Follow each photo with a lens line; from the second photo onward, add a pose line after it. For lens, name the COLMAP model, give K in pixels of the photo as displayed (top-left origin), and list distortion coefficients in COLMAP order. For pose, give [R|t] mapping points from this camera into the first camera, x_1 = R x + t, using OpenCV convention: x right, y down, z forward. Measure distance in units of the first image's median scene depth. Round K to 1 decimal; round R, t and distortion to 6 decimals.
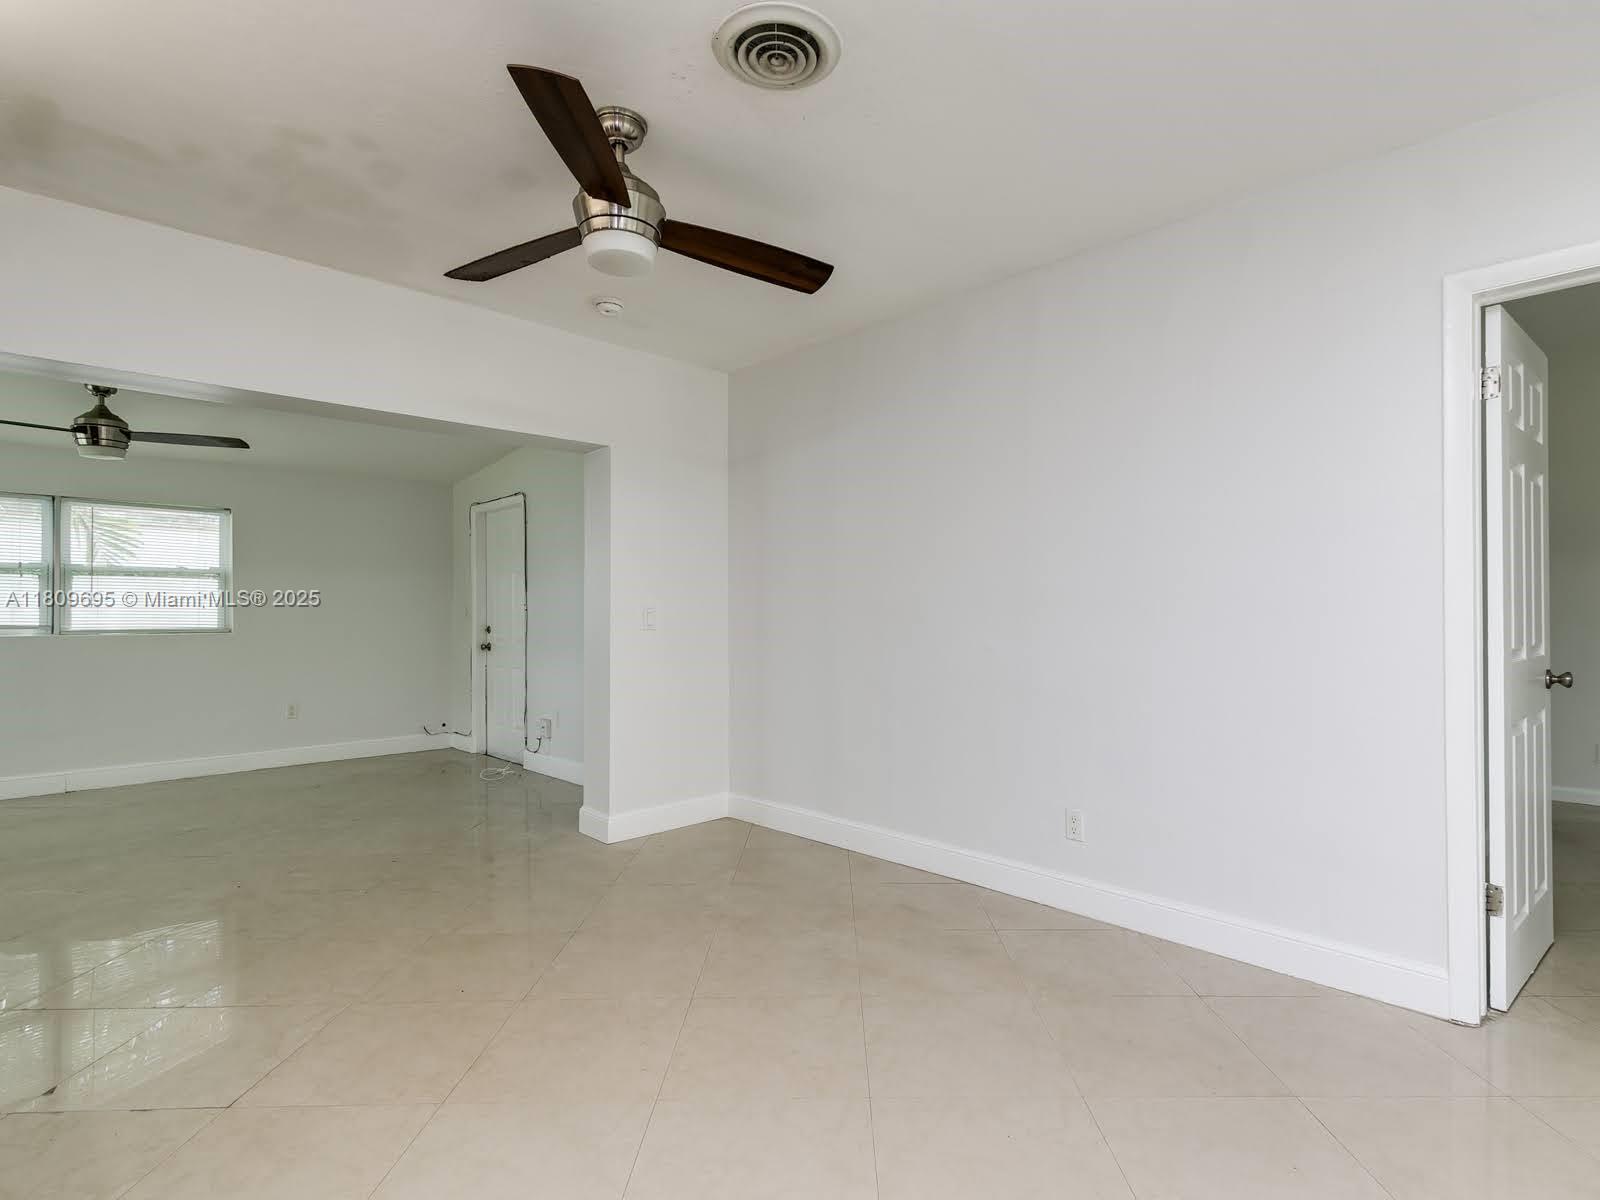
lens RADIAL K [[792.1, 0, 800.0], [0, 792.1, 600.0], [0, 0, 1]] dist [0.001963, -0.000187]
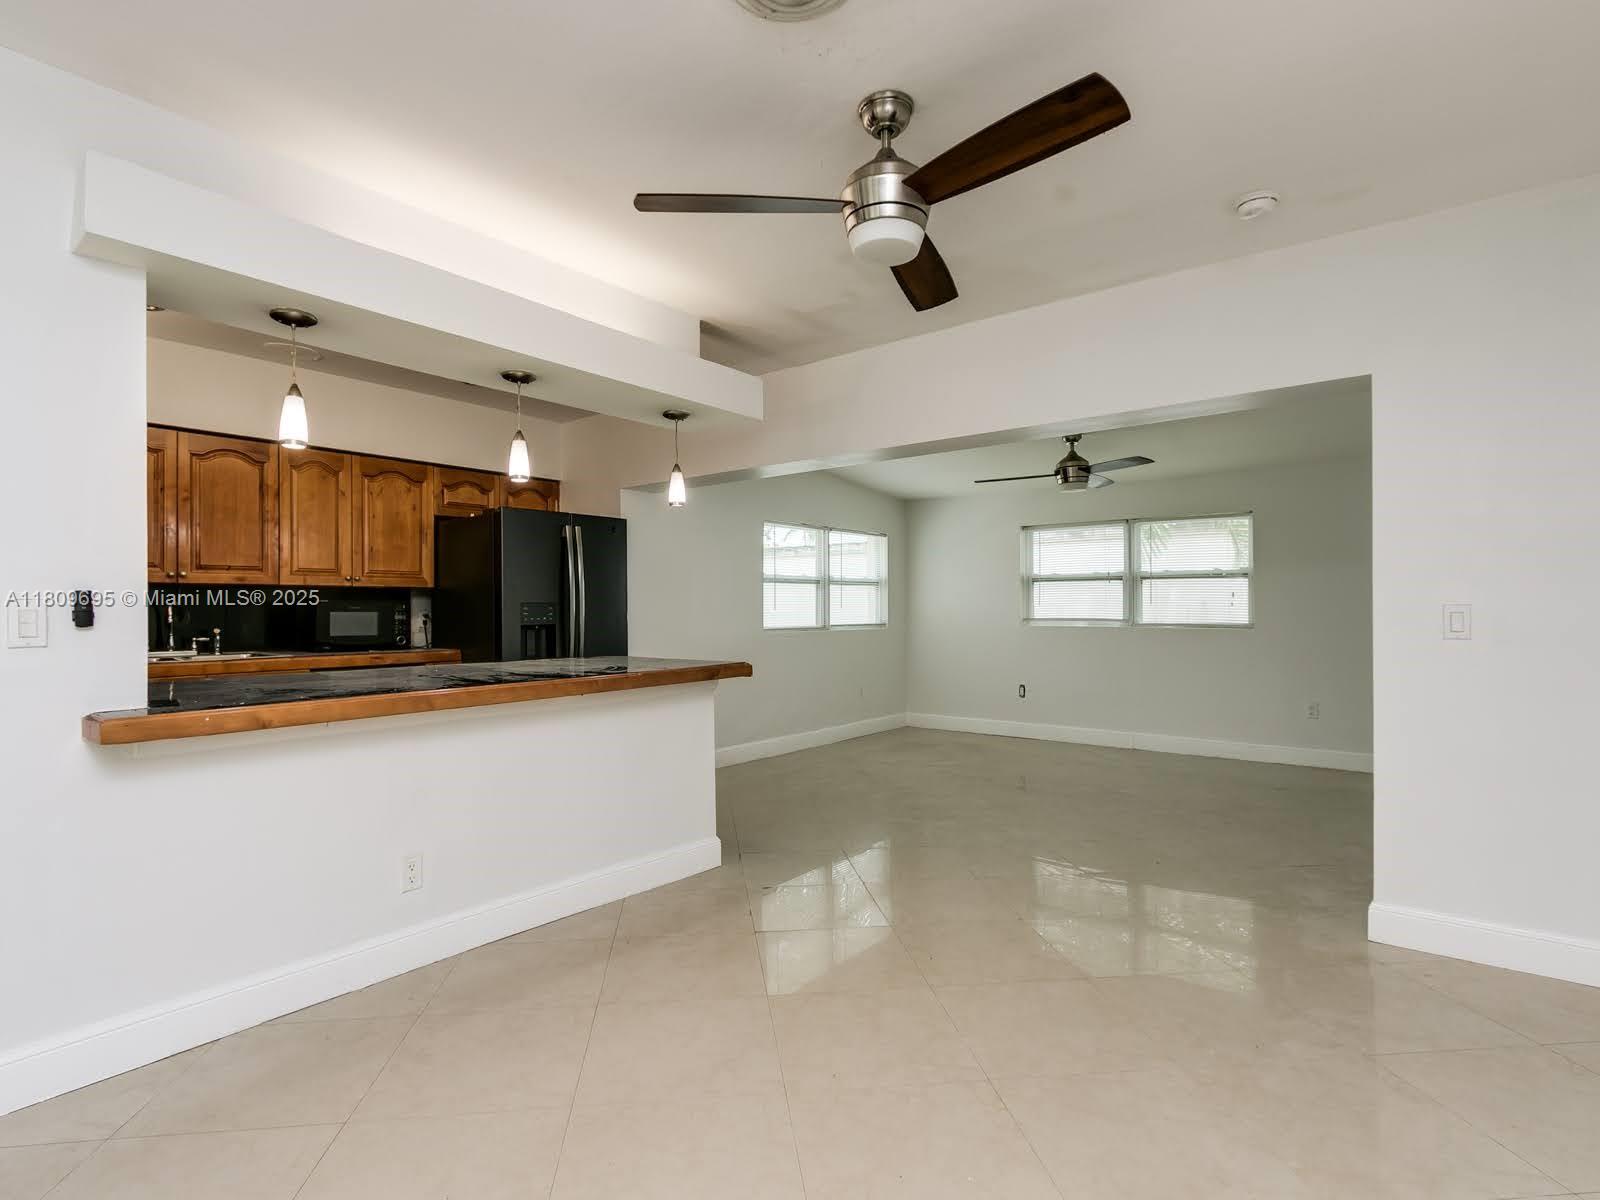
lens RADIAL K [[792.1, 0, 800.0], [0, 792.1, 600.0], [0, 0, 1]] dist [0.001963, -0.000187]
pose [[0.153513, -0.010172, -0.988094, 0.275322], [0.014780, 0.999859, -0.007997, 0.003017], [0.988036, -0.013376, 0.153642, 0.286508]]
